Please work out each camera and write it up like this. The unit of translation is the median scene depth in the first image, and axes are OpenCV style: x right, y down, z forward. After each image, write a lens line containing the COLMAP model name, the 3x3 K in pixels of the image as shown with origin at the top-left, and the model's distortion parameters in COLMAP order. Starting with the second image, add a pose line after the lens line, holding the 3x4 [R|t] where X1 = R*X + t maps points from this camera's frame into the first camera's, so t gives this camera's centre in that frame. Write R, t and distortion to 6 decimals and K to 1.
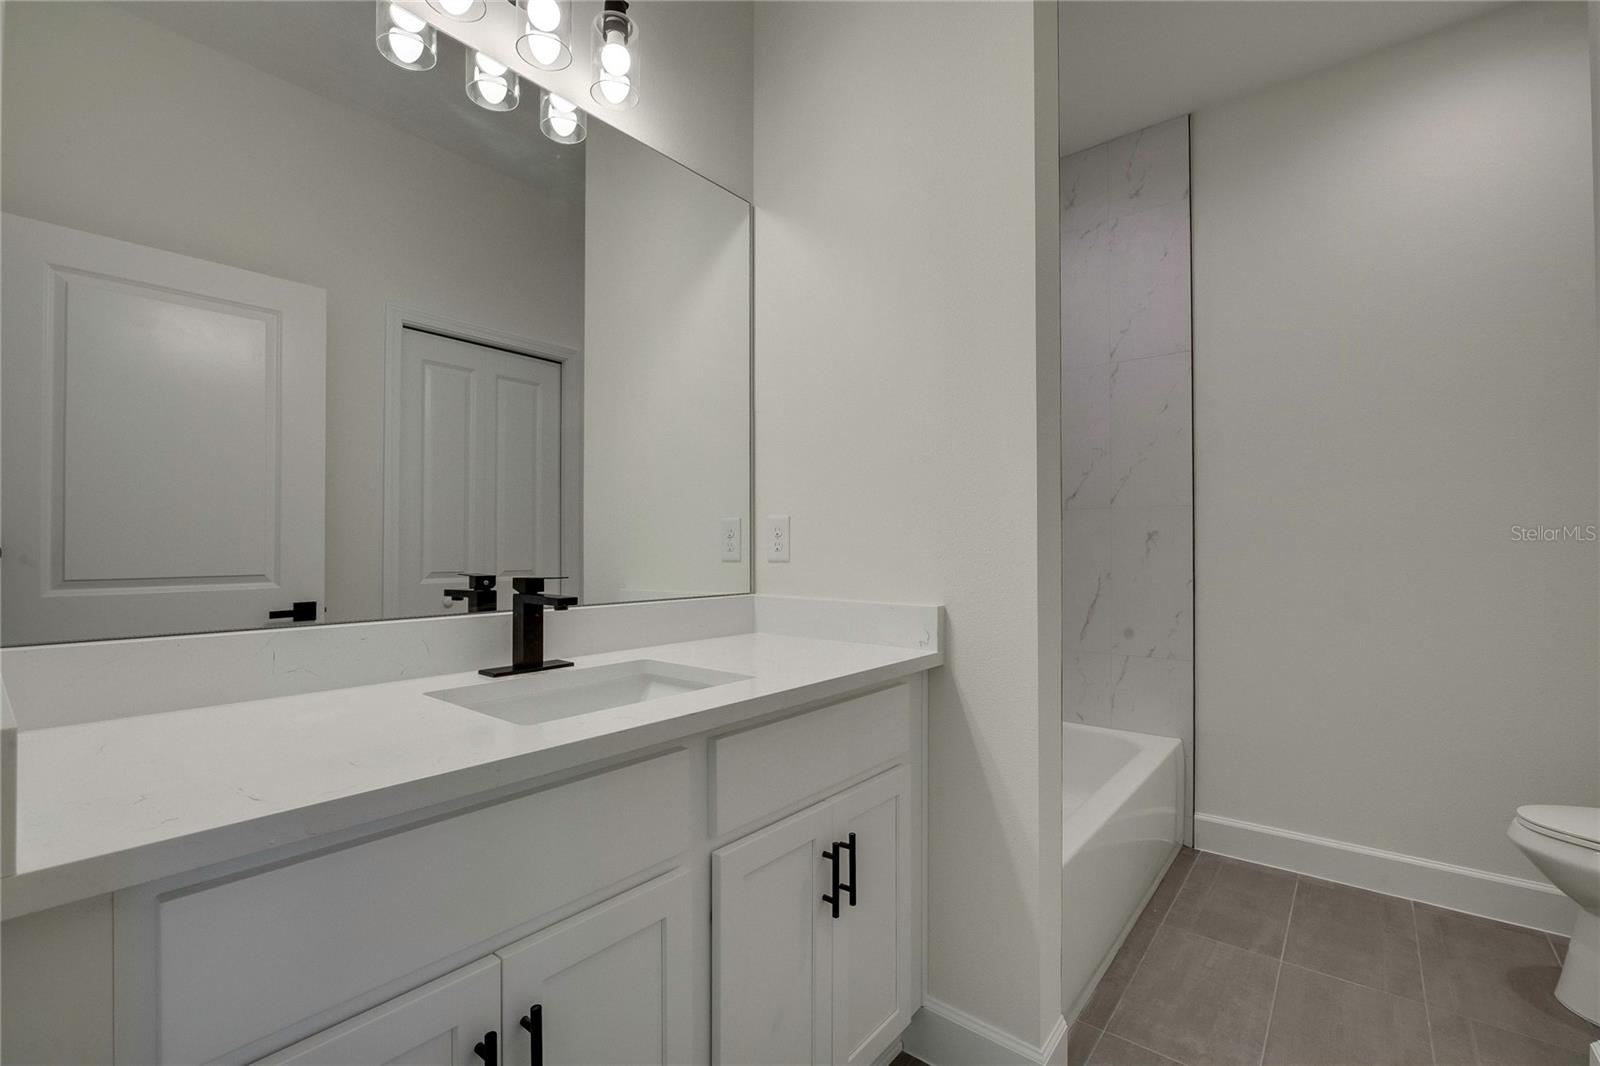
lens RADIAL K [[676.2, 0, 795.7], [0, 676.2, 530.1], [0, 0, 1]] dist [-0.009547, 0.000230]
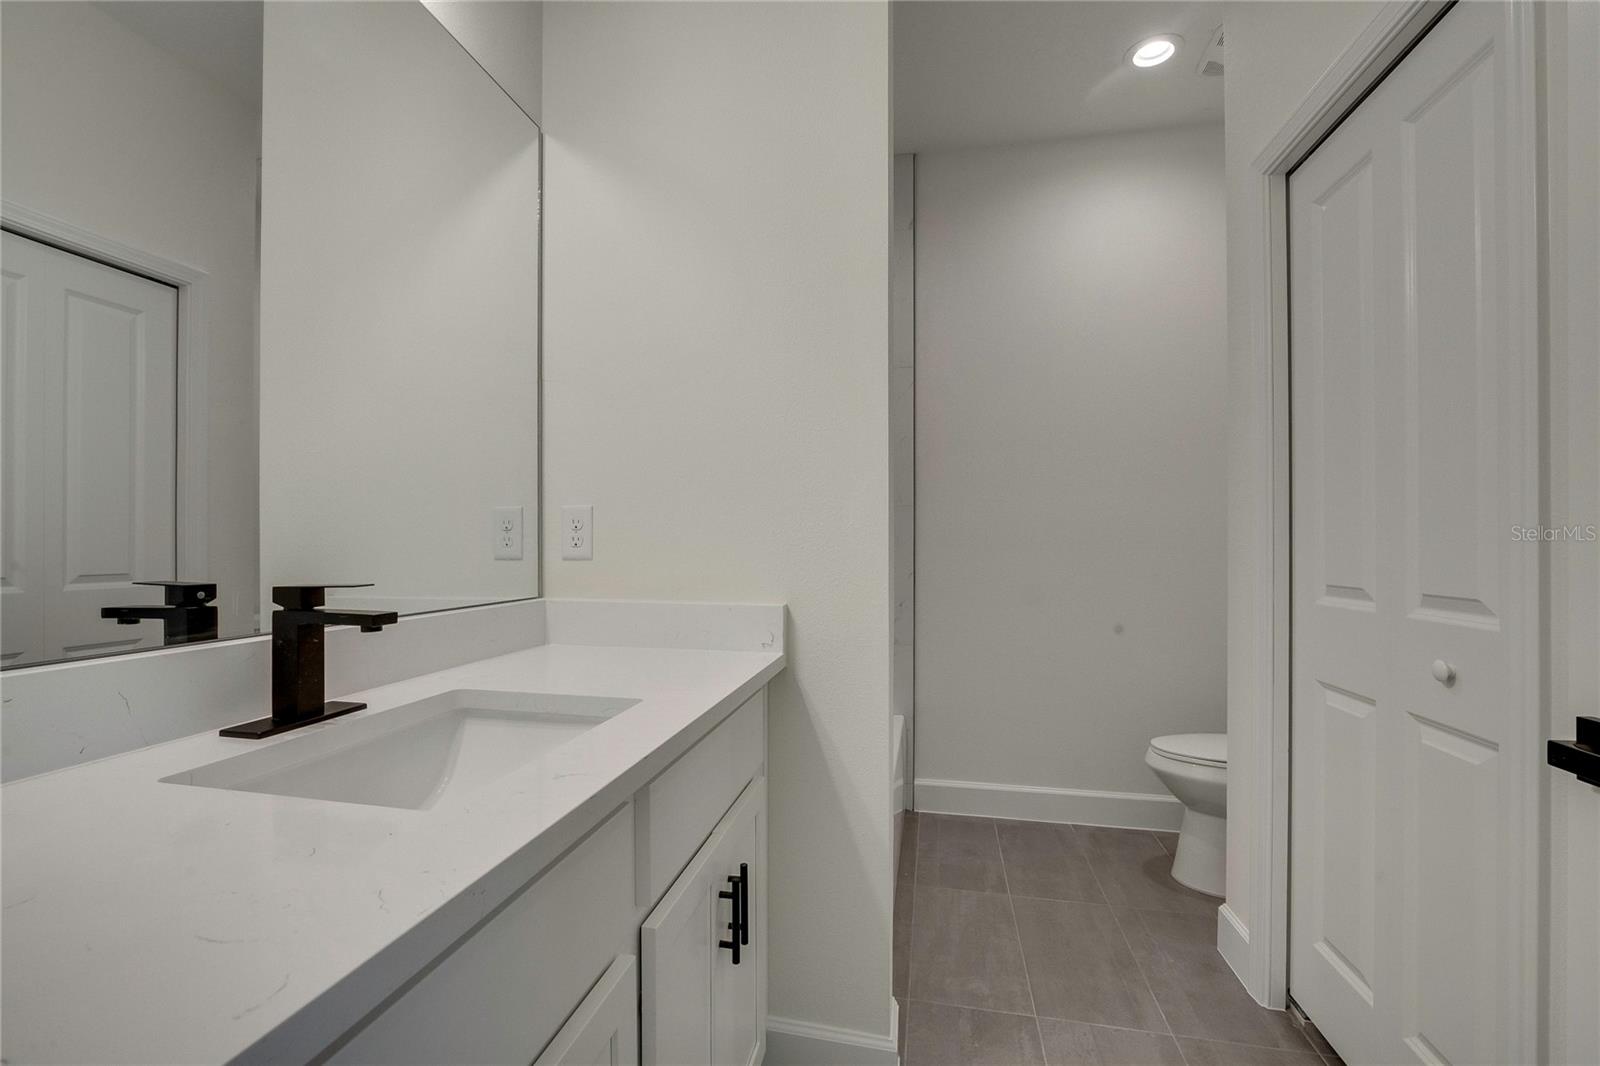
lens RADIAL K [[693.5, 0, 821.1], [0, 693.5, 534.6], [0, 0, 1]] dist [-0.013104, 0.000511]
pose [[0.898027, 0.006847, 0.439886, -0.151446], [-0.012813, 0.999862, 0.010595, 0.002774], [-0.439753, -0.015151, 0.897991, 0.095544]]
